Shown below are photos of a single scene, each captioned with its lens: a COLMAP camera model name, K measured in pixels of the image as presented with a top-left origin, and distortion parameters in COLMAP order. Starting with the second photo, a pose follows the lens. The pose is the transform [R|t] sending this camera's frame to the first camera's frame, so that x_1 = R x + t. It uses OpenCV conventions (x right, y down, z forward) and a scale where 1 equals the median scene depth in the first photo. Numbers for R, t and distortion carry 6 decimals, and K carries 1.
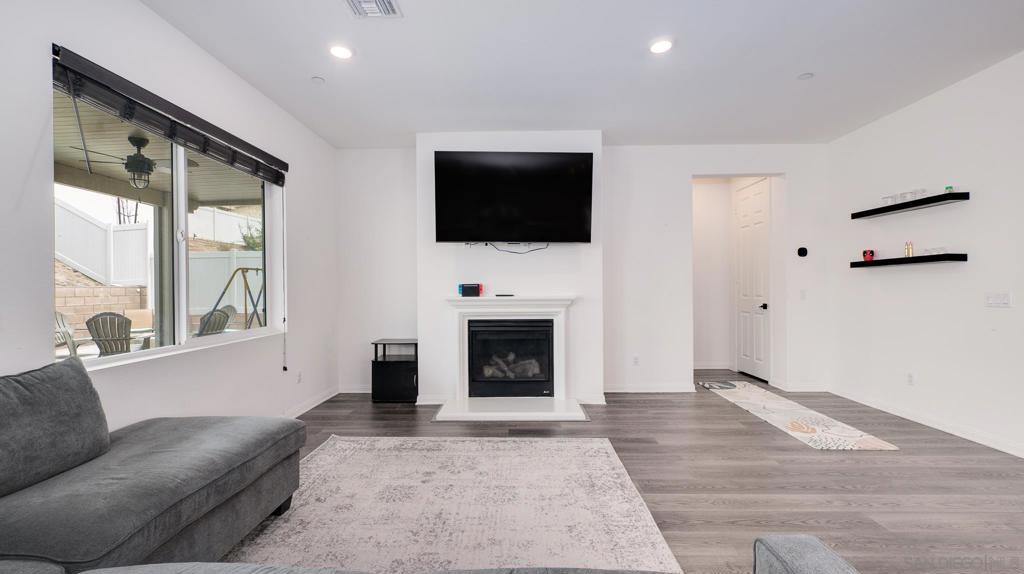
lens RADIAL K [[410.2, 0, 513.4], [0, 410.2, 289.4], [0, 0, 1]] dist [-0.002869, 0.001517]
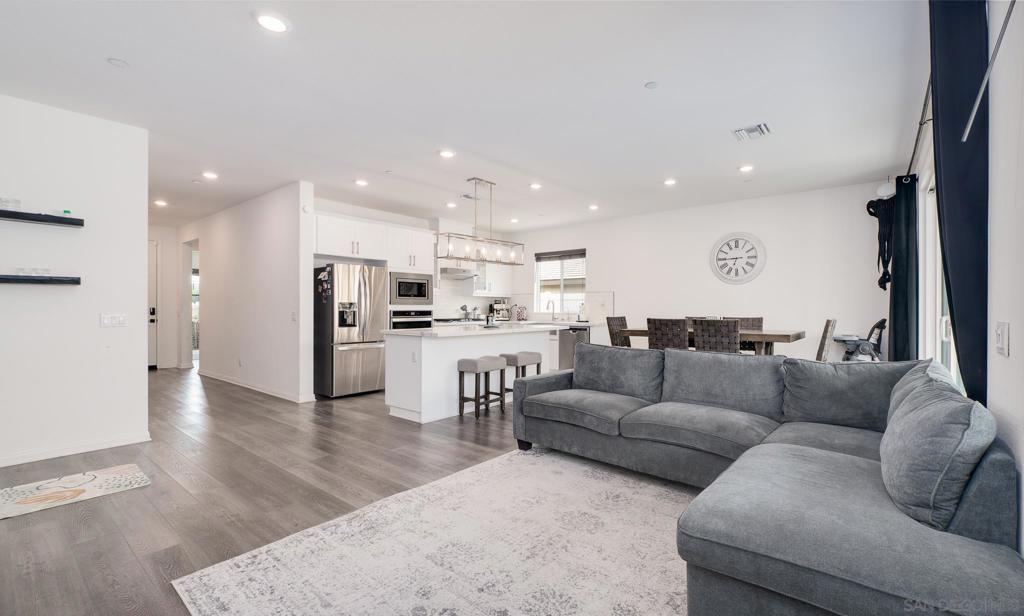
lens RADIAL K [[431.9, 0, 543.4], [0, 431.9, 304.5], [0, 0, 1]] dist [-0.001983, -0.000315]
pose [[-0.799308, 0.010316, 0.600833, -0.418094], [0.003908, 0.999921, -0.011970, -0.001197], [-0.600909, -0.007219, -0.799285, 0.931350]]
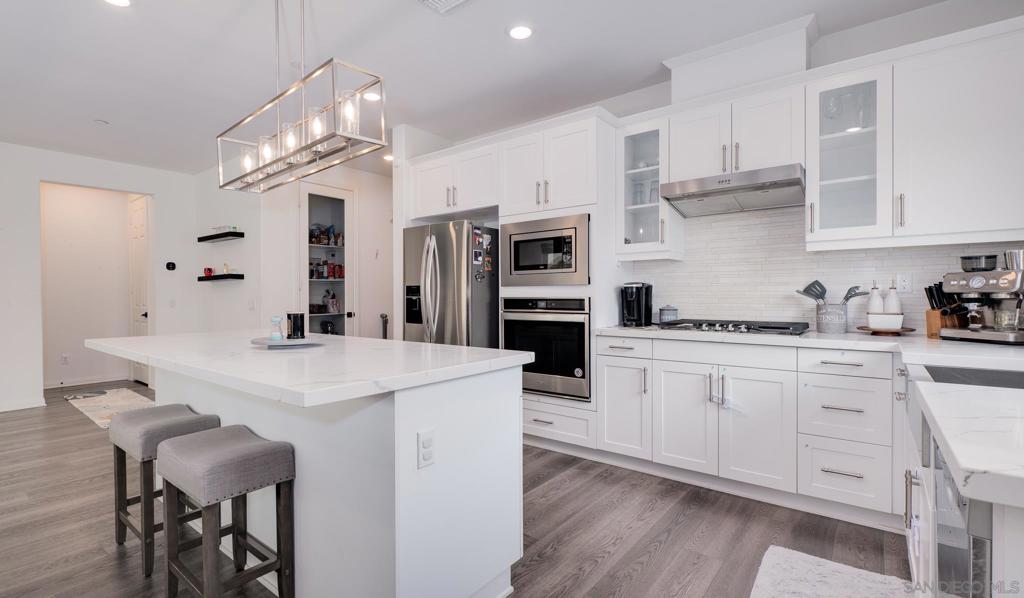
lens RADIAL K [[471.9, 0, 488.9], [0, 471.9, 299.2], [0, 0, 1]] dist [-0.003898, -0.001030]
pose [[0.622426, -0.005586, 0.782658, 0.266797], [0.003359, 0.999984, 0.004466, -0.002409], [-0.782671, -0.000151, 0.622436, -0.587552]]
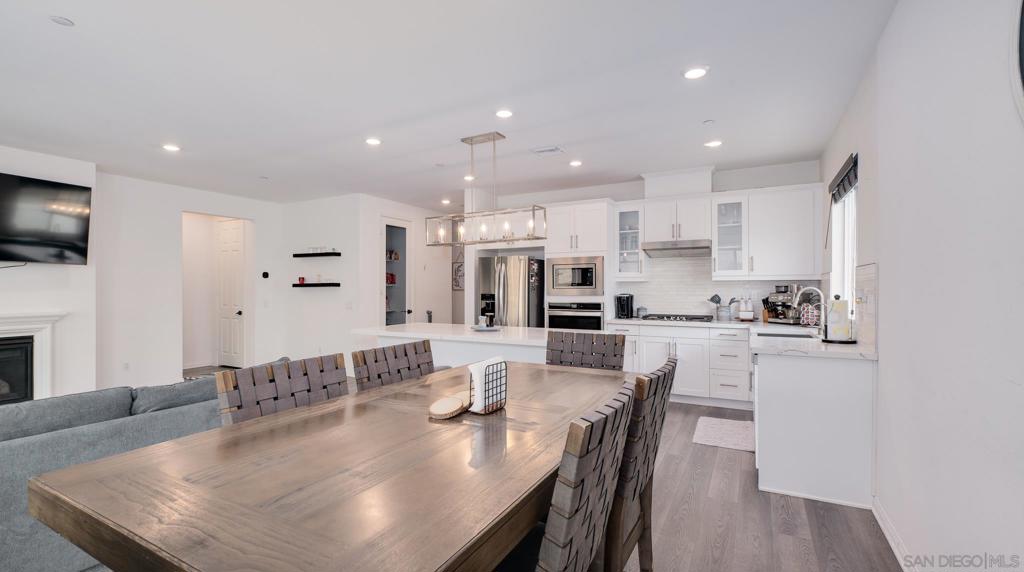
lens RADIAL K [[450.9, 0, 511.8], [0, 450.9, 285.2], [0, 0, 1]] dist [-0.001585, -0.001321]
pose [[0.460561, 0.009029, 0.887582, -0.372208], [0.001955, 0.999936, -0.011186, -0.040669], [-0.887626, 0.006887, 0.460513, -0.610627]]
